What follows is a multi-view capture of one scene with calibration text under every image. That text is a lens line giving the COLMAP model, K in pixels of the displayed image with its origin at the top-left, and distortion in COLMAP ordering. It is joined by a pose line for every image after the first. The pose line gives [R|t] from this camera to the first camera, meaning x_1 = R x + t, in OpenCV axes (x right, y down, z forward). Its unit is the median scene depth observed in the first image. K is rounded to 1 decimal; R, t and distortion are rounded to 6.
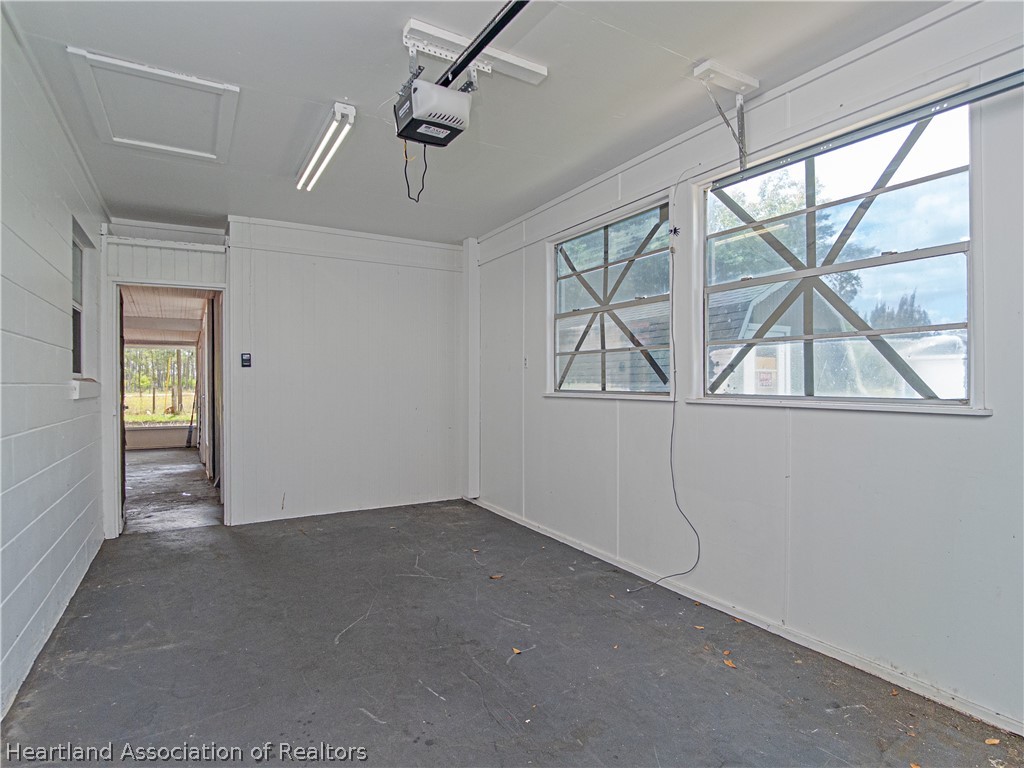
lens RADIAL K [[540.7, 0, 508.0], [0, 540.7, 384.3], [0, 0, 1]] dist [-0.013727, -0.012116]
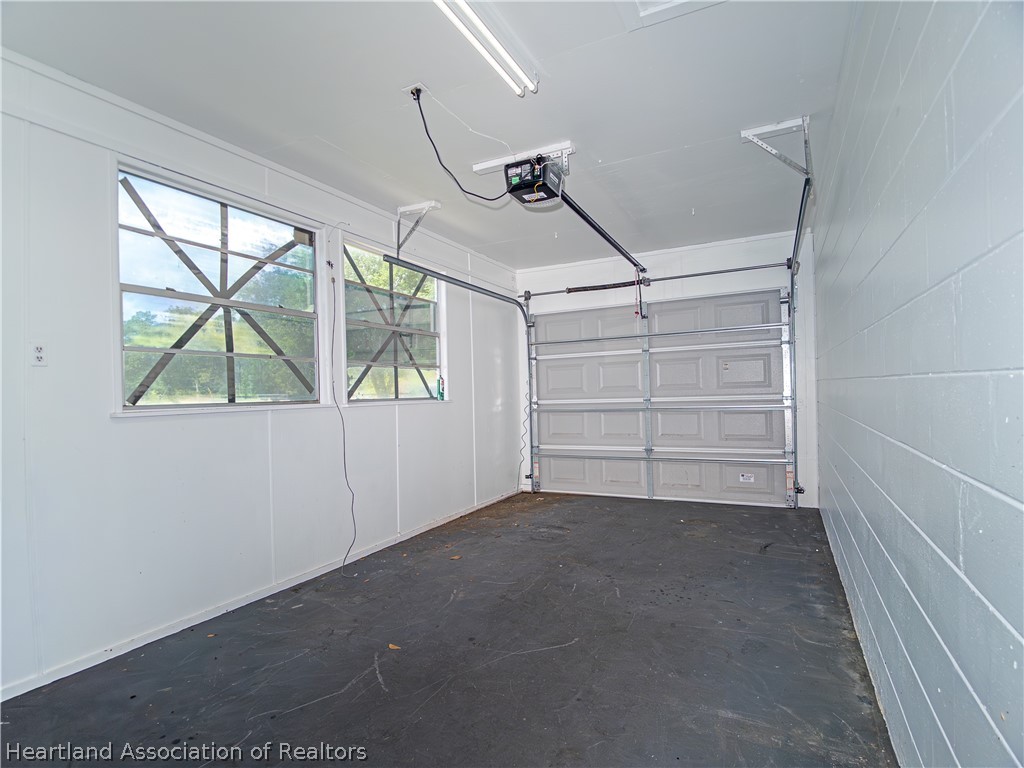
lens RADIAL K [[524.7, 0, 501.9], [0, 524.7, 387.8], [0, 0, 1]] dist [-0.018344, -0.008678]
pose [[-0.526428, 0.017888, 0.850032, -0.793481], [0.024126, 0.999690, -0.006097, 0.003986], [-0.849877, 0.017299, -0.526696, 1.185441]]
